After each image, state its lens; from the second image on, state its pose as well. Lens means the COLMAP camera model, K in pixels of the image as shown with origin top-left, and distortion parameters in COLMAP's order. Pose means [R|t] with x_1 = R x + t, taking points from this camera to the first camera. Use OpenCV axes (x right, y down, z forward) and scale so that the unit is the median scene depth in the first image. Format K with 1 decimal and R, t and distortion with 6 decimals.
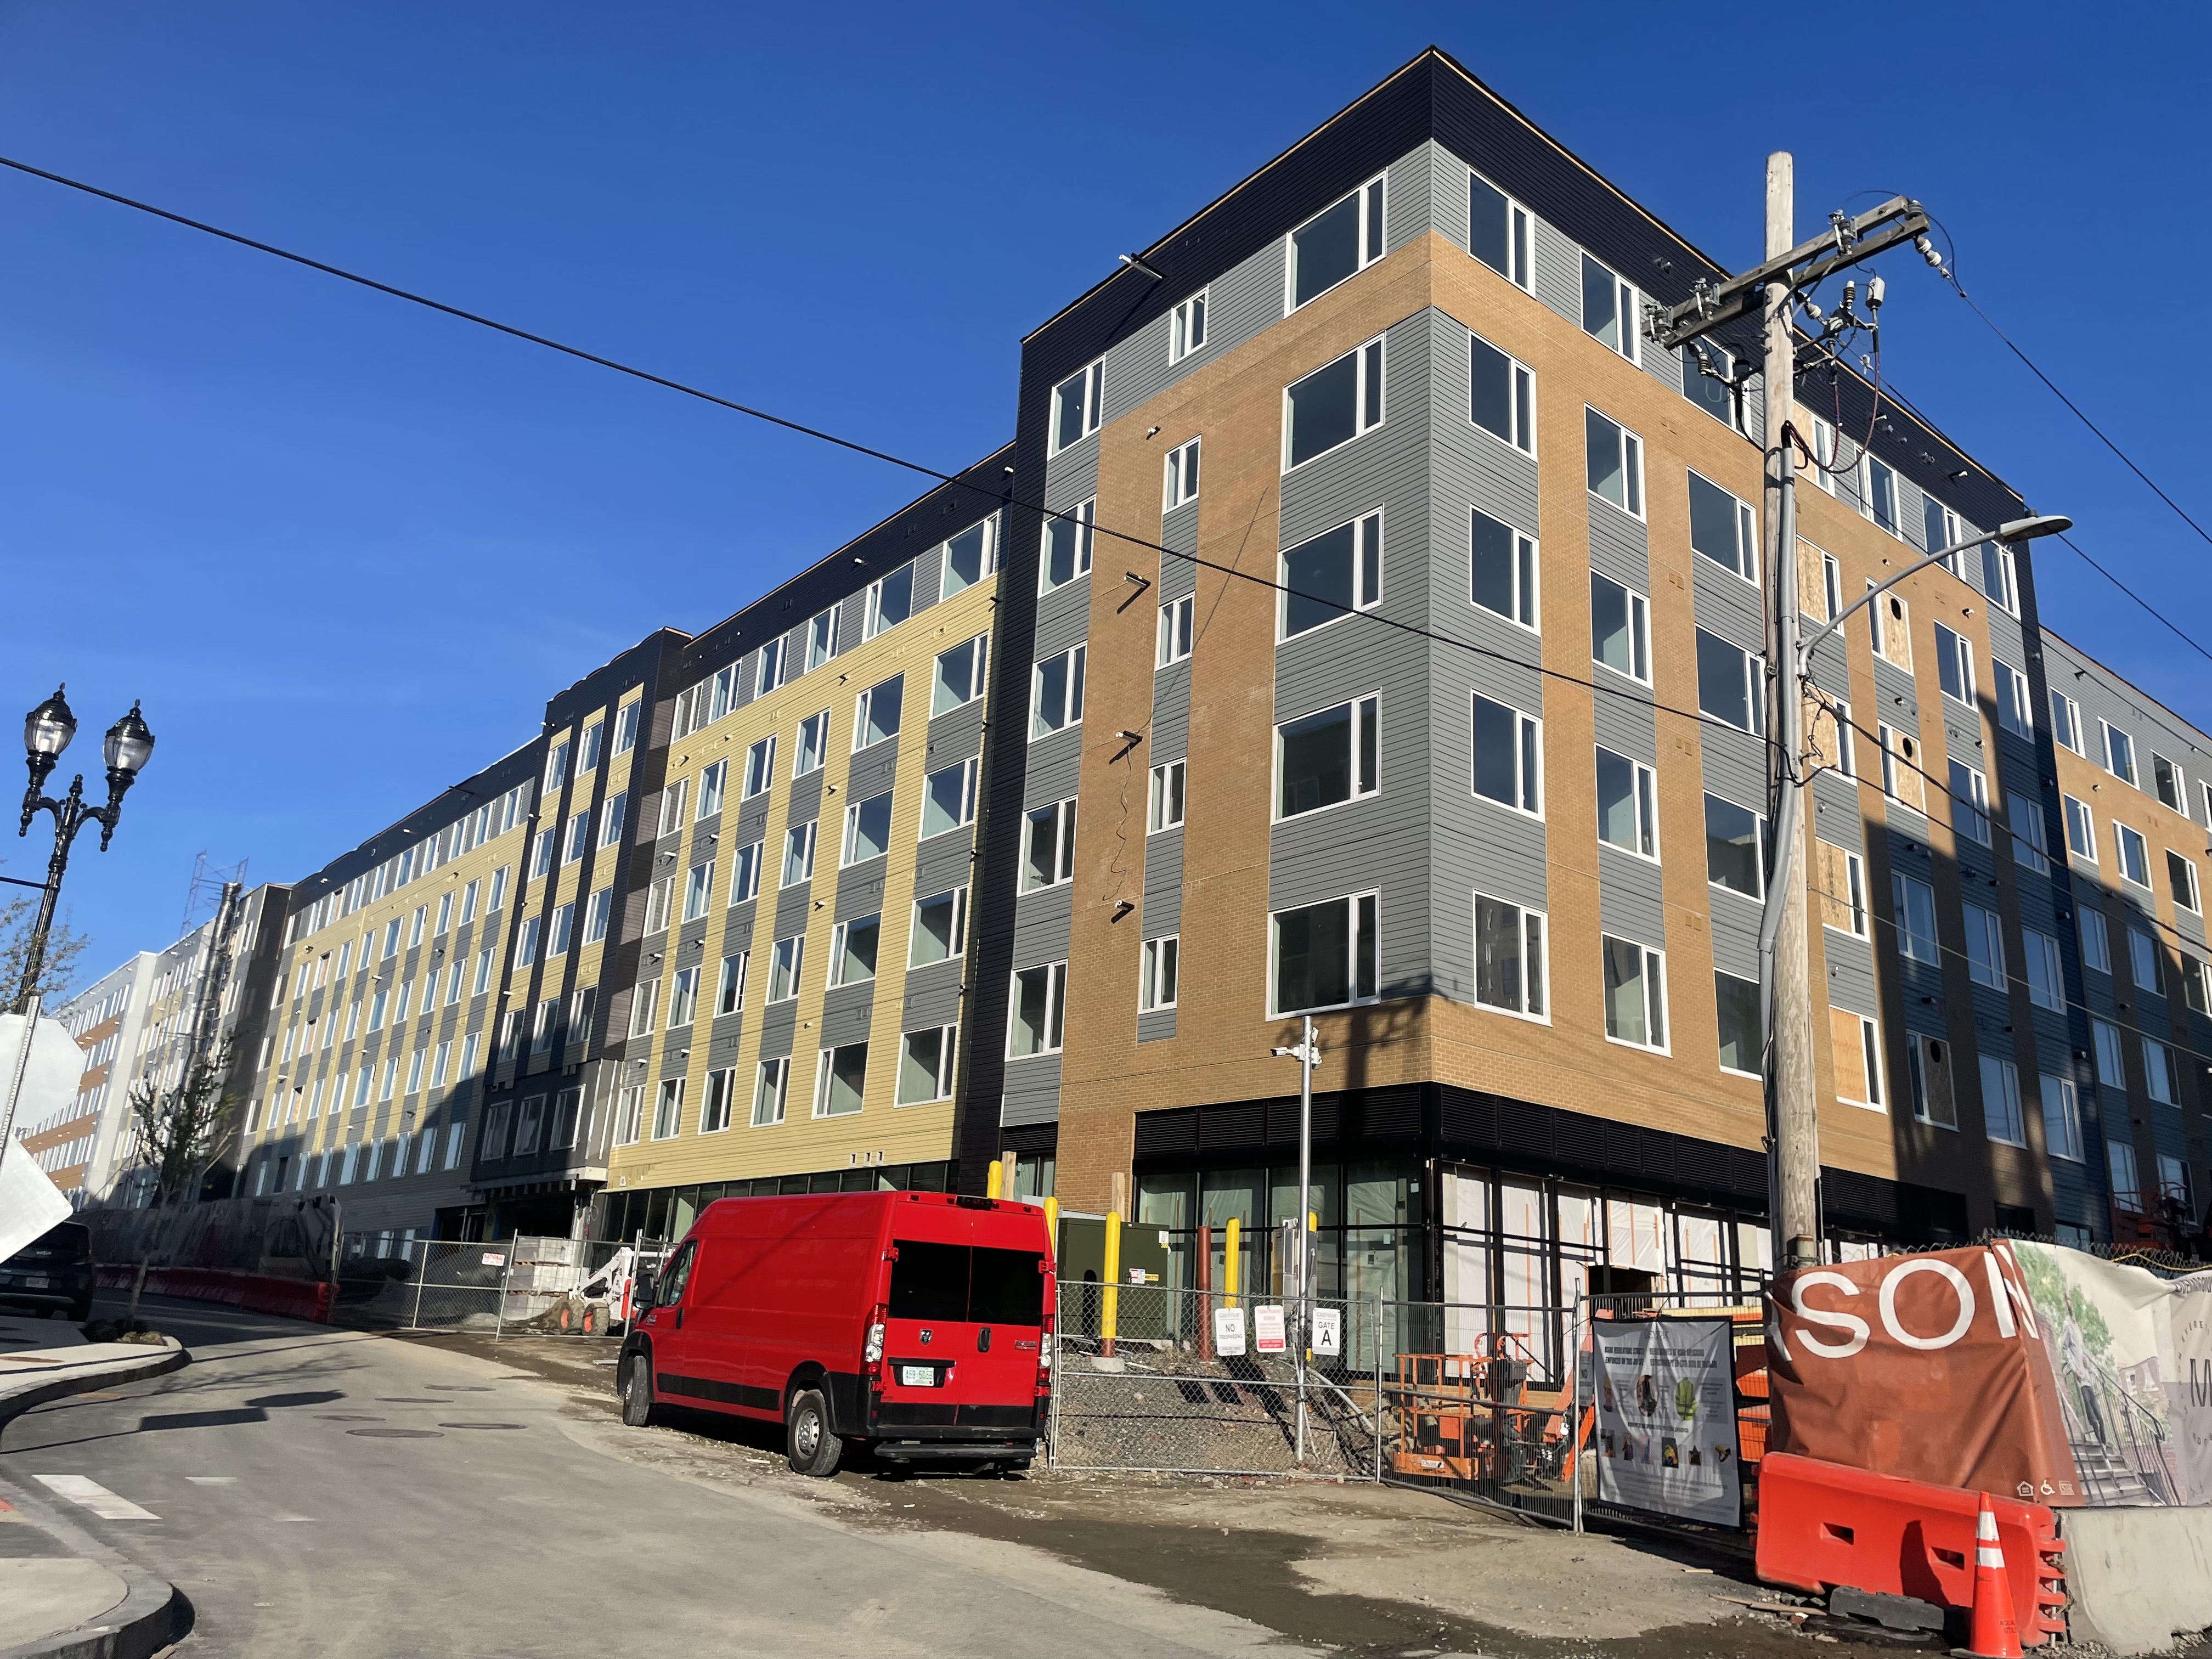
lens RADIAL K [[1659.6, 0, 1106.0], [0, 1659.6, 829.5], [0, 0, 1]] dist [0.102211, -0.131227]
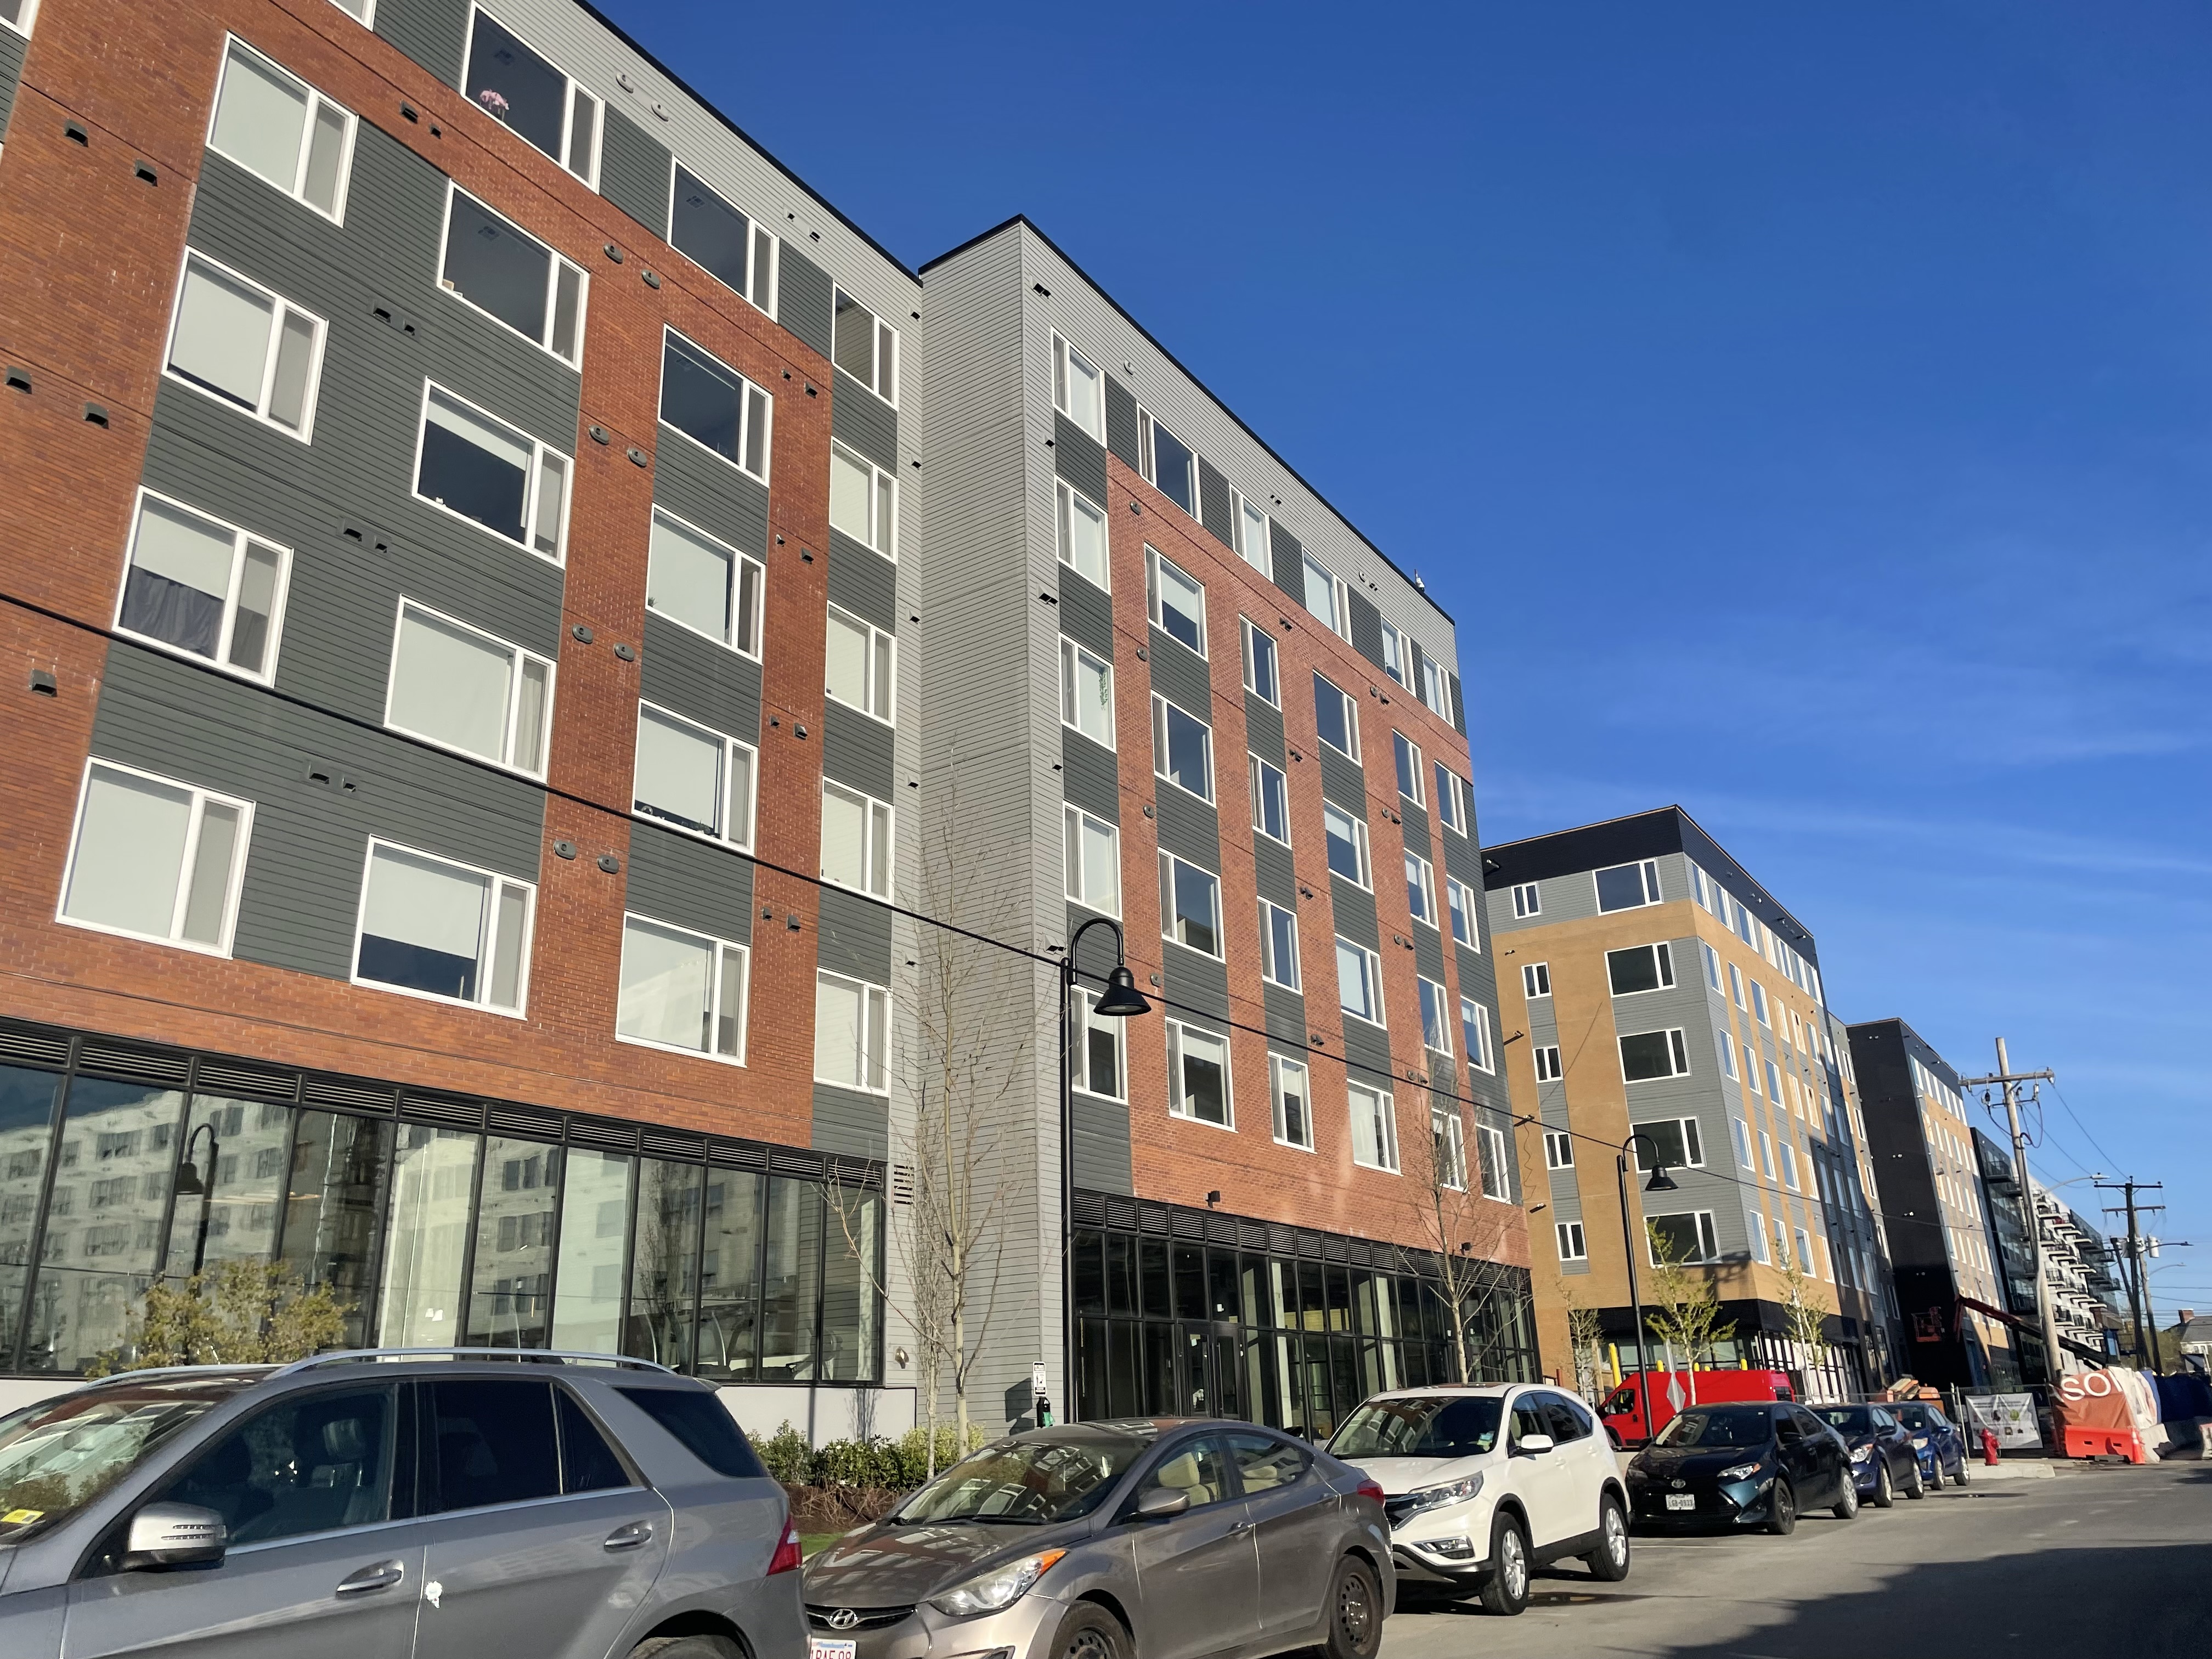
lens RADIAL K [[1659.6, 0, 1106.0], [0, 1659.6, 829.5], [0, 0, 1]] dist [0.102211, -0.131227]
pose [[0.953915, 0.016625, 0.299615, -1.269629], [-0.001311, 0.998685, -0.051242, -0.349673], [-0.300073, 0.048487, 0.952683, -0.927814]]
